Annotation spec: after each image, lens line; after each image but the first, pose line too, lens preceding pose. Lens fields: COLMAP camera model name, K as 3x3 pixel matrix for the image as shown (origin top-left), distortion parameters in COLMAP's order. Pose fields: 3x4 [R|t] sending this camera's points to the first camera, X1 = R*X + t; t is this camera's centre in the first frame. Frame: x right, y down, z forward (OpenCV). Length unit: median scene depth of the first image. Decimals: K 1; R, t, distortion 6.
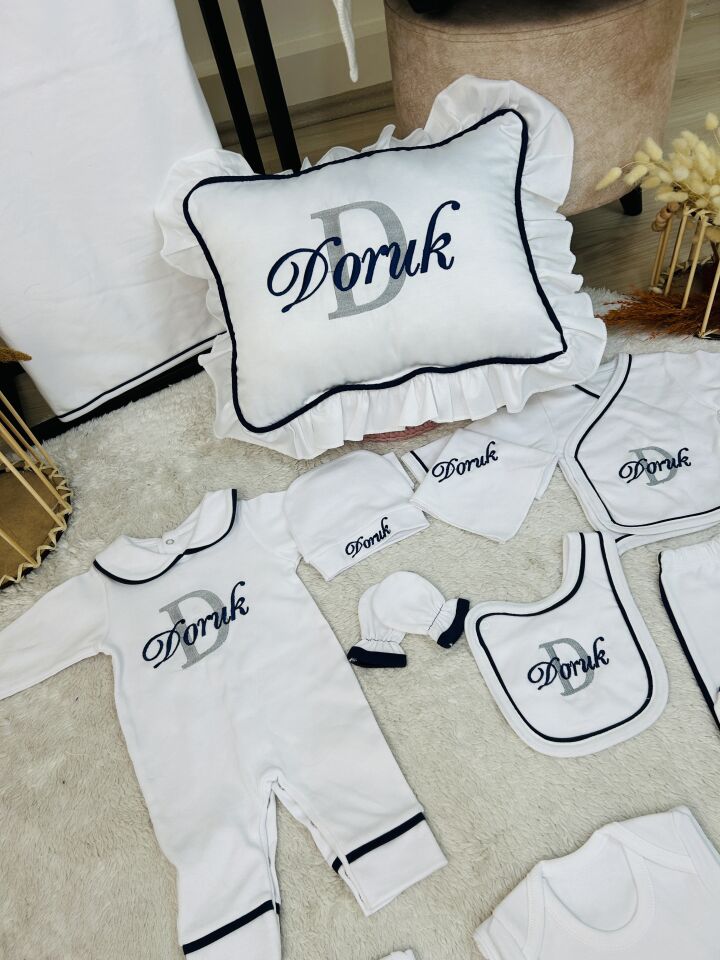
lens RADIAL K [[712.3, 0, 355.5], [0, 712.3, 477.9], [0, 0, 1]] dist [0.066160, -0.095780]
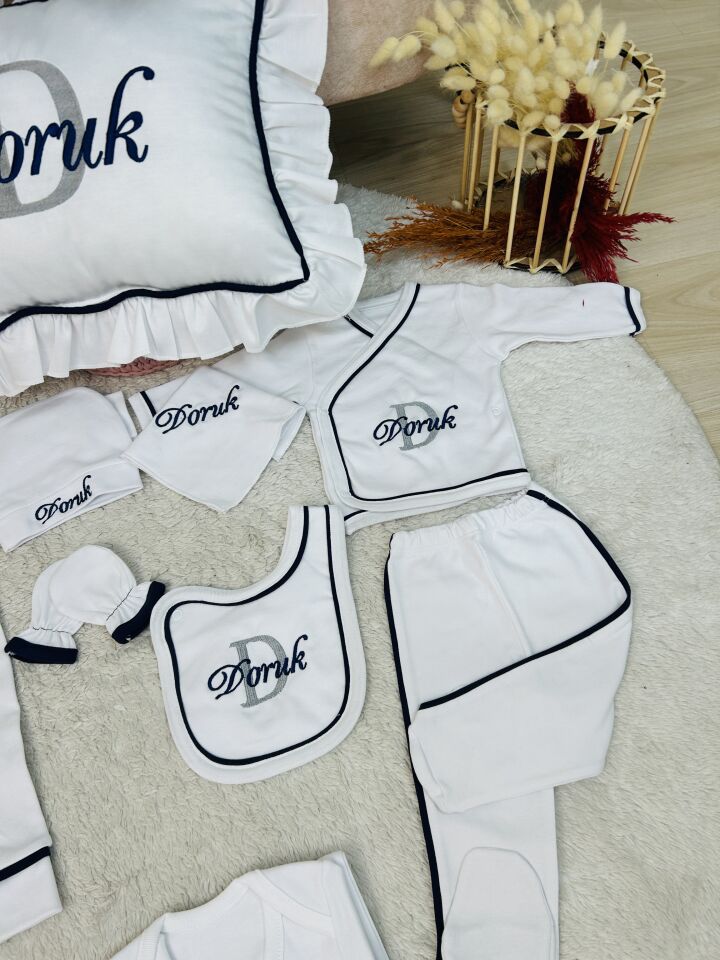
lens RADIAL K [[727.4, 0, 348.7], [0, 727.4, 478.2], [0, 0, 1]] dist [0.056093, -0.065962]
pose [[0.998225, 0.035737, 0.047639, 0.303467], [-0.041648, 0.990704, 0.129506, -0.063089], [-0.042568, -0.131260, 0.990434, 0.158606]]
